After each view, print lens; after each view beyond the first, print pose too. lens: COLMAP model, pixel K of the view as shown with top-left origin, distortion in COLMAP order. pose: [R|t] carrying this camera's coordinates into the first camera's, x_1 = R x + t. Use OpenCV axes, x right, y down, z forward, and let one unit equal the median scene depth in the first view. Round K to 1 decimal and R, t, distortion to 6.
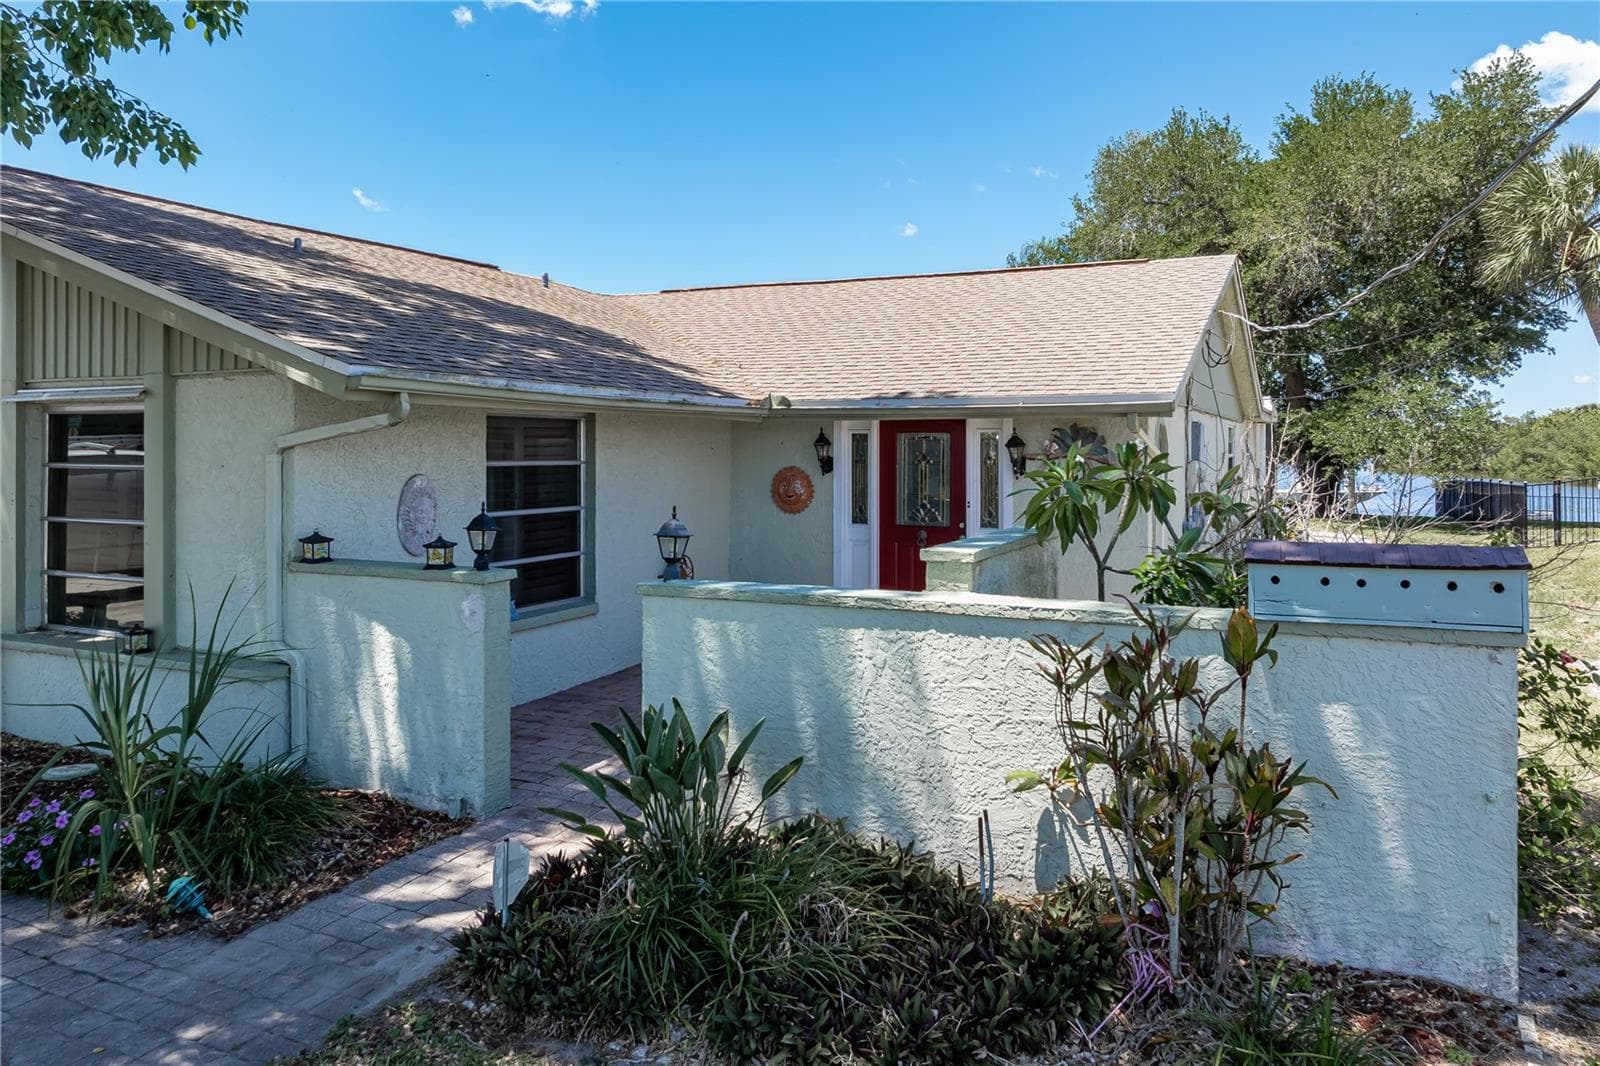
lens RADIAL K [[1116.6, 0, 804.3], [0, 1116.6, 541.1], [0, 0, 1]] dist [-0.038057, 0.023472]
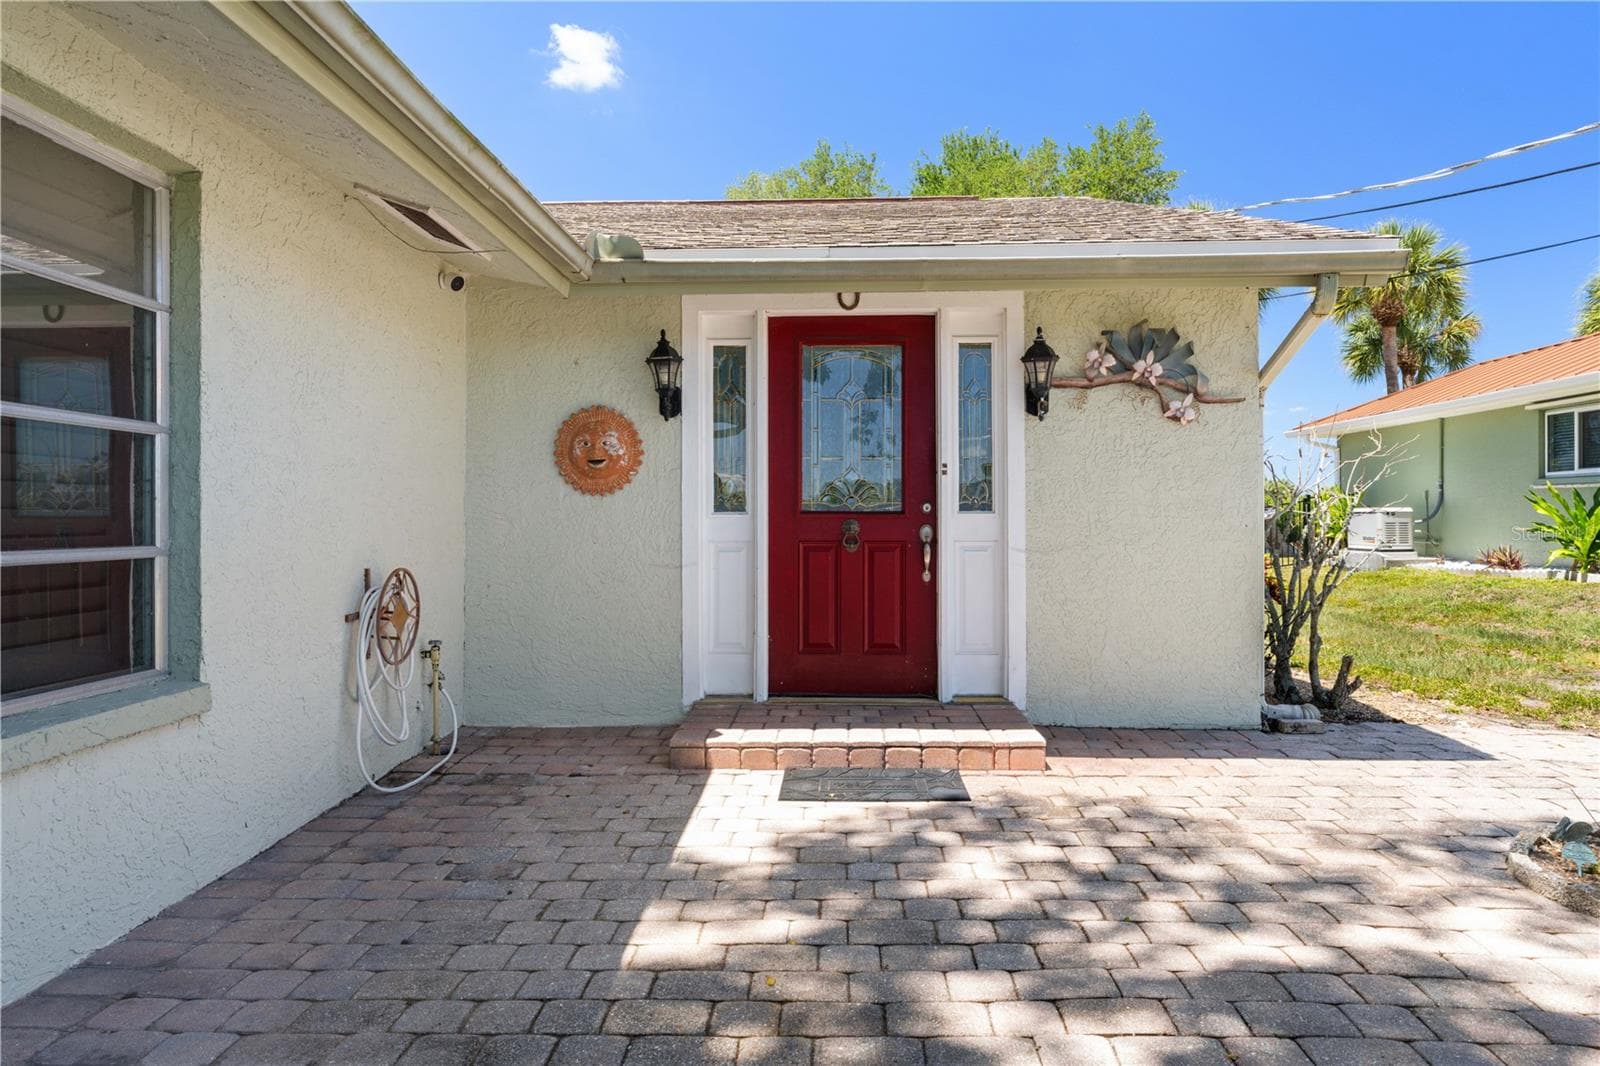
lens RADIAL K [[1116.6, 0, 804.3], [0, 1116.6, 541.1], [0, 0, 1]] dist [-0.038057, 0.023472]
pose [[0.934252, -0.008290, 0.356517, -0.117294], [0.028930, 0.998196, -0.052601, 0.029570], [-0.355438, 0.059456, 0.932807, 0.523475]]
